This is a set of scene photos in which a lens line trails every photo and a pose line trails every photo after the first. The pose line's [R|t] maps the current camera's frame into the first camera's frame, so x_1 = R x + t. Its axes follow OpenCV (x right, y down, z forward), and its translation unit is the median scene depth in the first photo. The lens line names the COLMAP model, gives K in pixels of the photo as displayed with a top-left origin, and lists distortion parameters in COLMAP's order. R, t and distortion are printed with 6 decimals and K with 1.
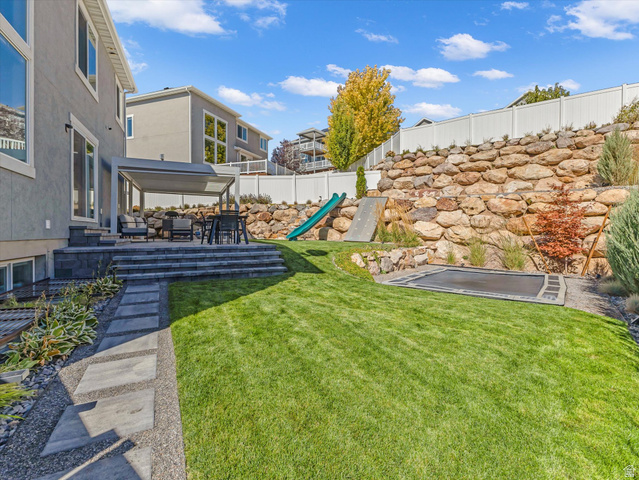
lens RADIAL K [[325.3, 0, 319.5], [0, 325.3, 240.0], [0, 0, 1]] dist [0.031230, 0.000030]
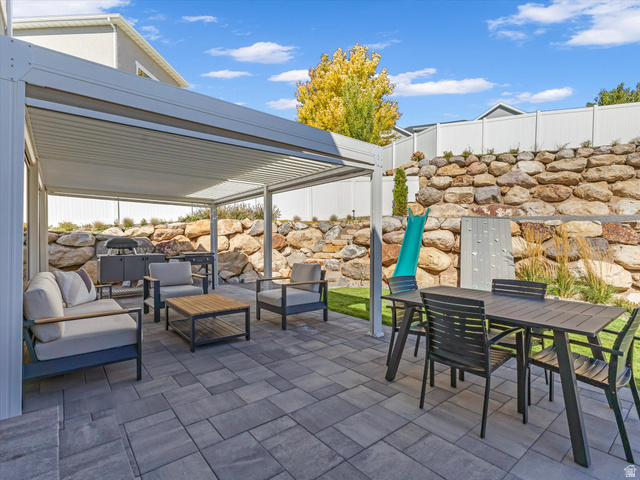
lens RADIAL K [[325.8, 0, 320.0], [0, 325.8, 240.0], [0, 0, 1]] dist [0.031230, 0.000030]
pose [[0.955810, 0.000433, 0.293986, -0.273078], [0.004810, 0.999842, -0.017110, -0.065080], [-0.293947, 0.017768, 0.955657, 0.404010]]
